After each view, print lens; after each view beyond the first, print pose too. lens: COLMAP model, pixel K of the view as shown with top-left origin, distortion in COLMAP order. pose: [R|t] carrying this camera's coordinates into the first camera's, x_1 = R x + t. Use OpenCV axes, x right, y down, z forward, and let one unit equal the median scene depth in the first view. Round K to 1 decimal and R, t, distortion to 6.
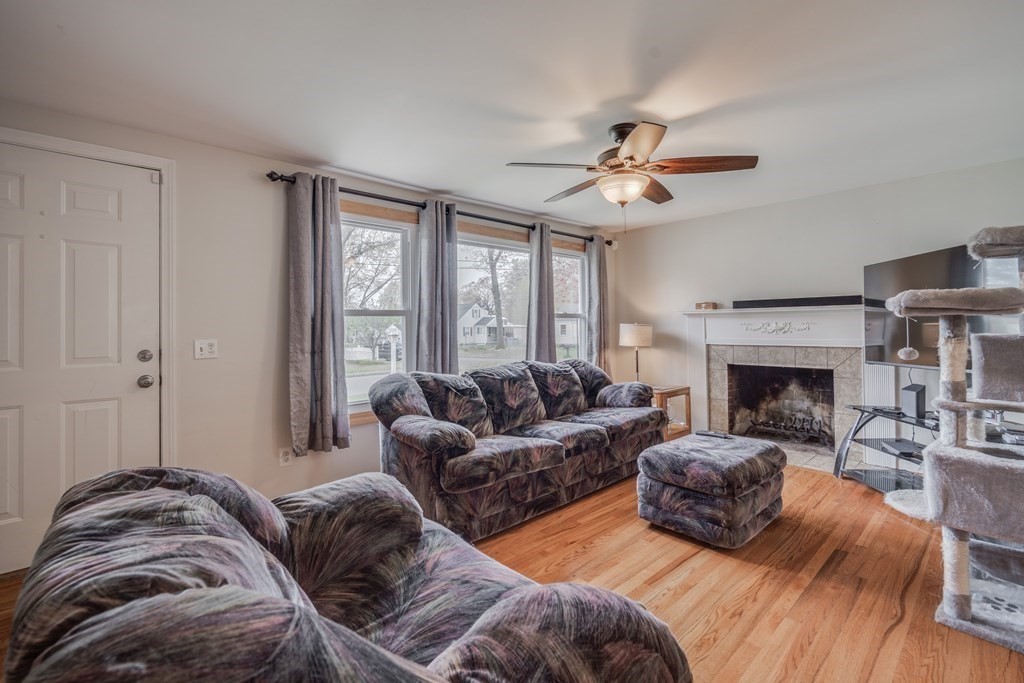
lens RADIAL K [[449.5, 0, 520.5], [0, 449.5, 322.9], [0, 0, 1]] dist [-0.003631, 0.001523]
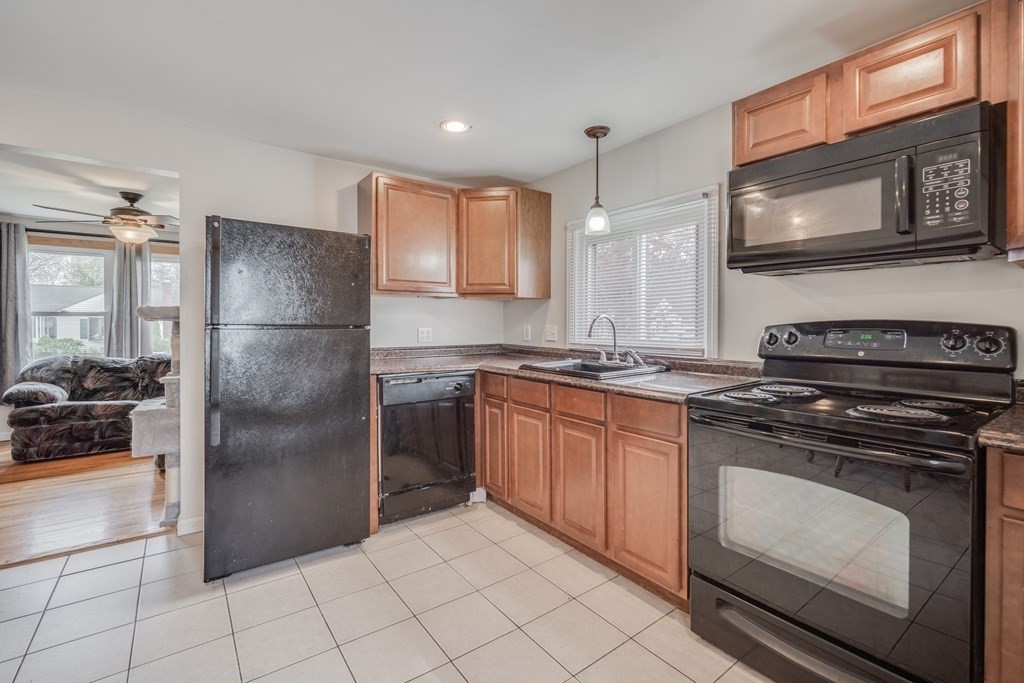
lens RADIAL K [[449.5, 0, 497.6], [0, 449.5, 326.8], [0, 0, 1]] dist [-0.003631, 0.001523]
pose [[0.993503, 0.010963, -0.113280, 1.344520], [-0.009024, 0.999804, 0.017613, -0.020909], [0.113451, -0.016476, 0.993407, -0.297848]]
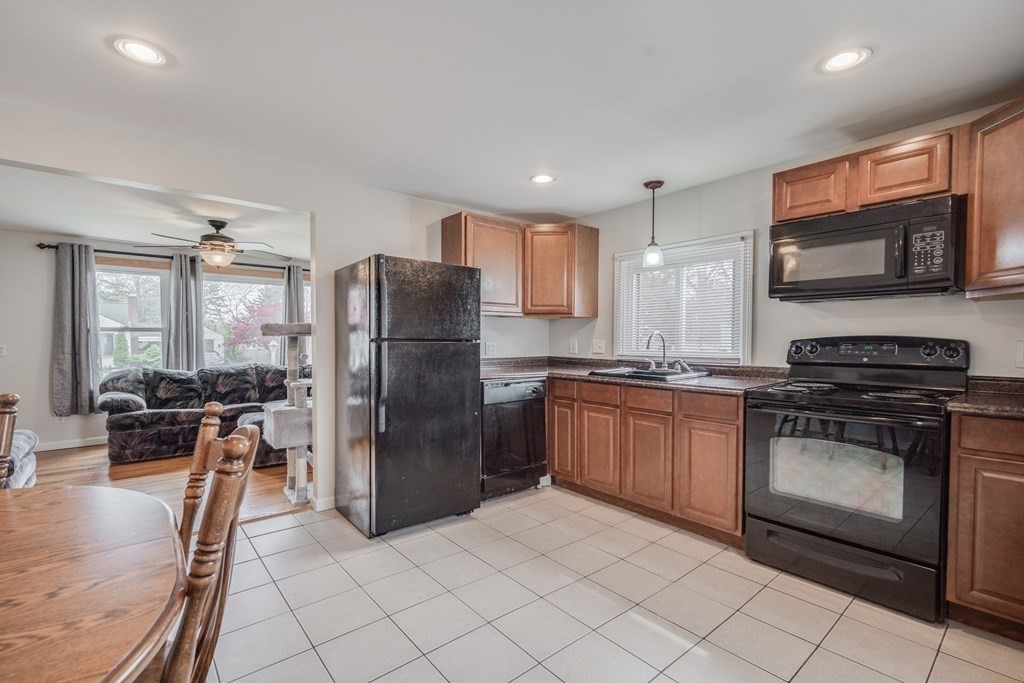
lens RADIAL K [[449.5, 0, 496.0], [0, 449.5, 352.8], [0, 0, 1]] dist [-0.003631, 0.001523]
pose [[0.997979, 0.013239, -0.062149, 1.139798], [-0.010828, 0.999182, 0.038967, -0.017674], [0.062614, -0.038215, 0.997306, -0.512138]]
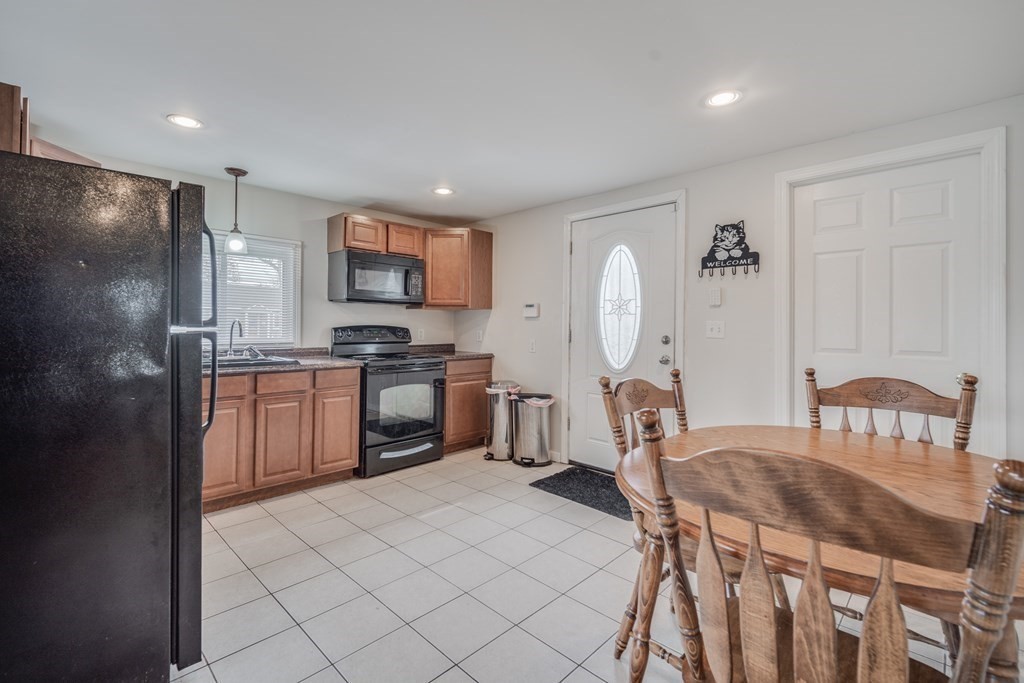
lens RADIAL K [[449.5, 0, 504.4], [0, 449.5, 321.7], [0, 0, 1]] dist [-0.003631, 0.001523]
pose [[-0.046760, 0.022859, 0.998645, 0.392700], [-0.013172, 0.999637, -0.023498, -0.008070], [-0.998819, -0.014253, -0.046442, -0.025049]]
